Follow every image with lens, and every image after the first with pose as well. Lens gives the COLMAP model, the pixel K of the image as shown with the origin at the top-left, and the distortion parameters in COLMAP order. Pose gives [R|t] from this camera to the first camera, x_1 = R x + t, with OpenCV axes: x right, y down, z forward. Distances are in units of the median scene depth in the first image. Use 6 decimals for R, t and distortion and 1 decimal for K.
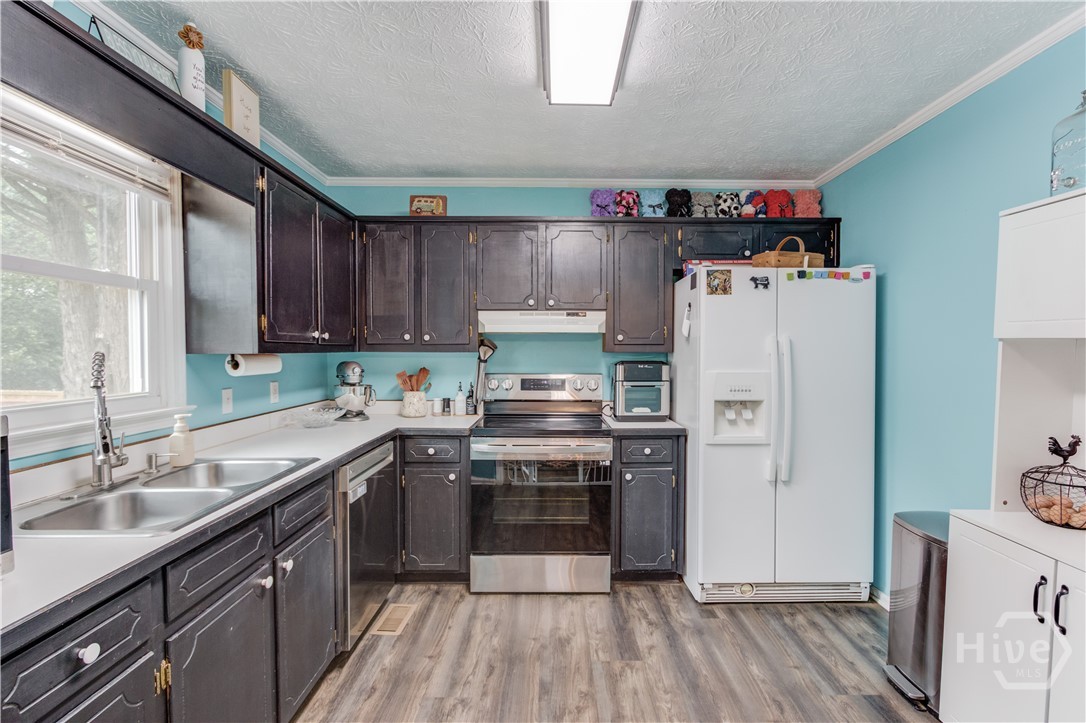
lens RADIAL K [[558.4, 0, 543.0], [0, 558.4, 361.5], [0, 0, 1]] dist [0.000324, 0.000556]
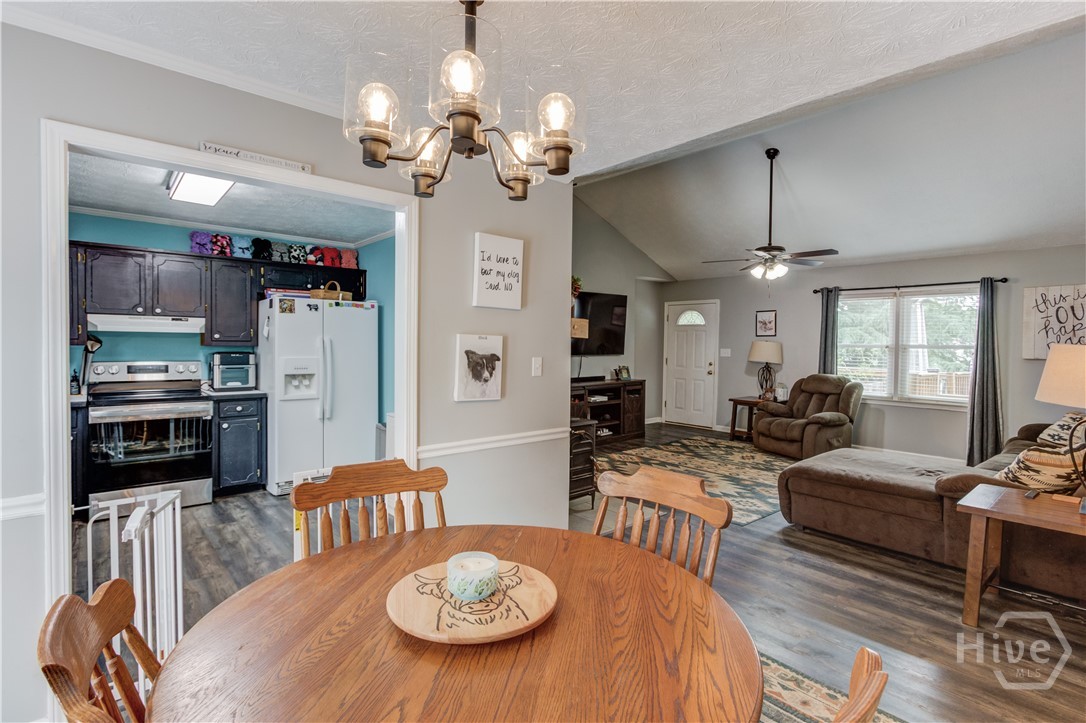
lens RADIAL K [[492.0, 0, 572.4], [0, 492.0, 355.7], [0, 0, 1]] dist [-0.013723, 0.000191]
pose [[0.706275, -0.007563, 0.707897, -0.123728], [0.003356, 0.999967, 0.007335, 0.003326], [-0.707929, -0.002805, 0.706278, -0.638292]]
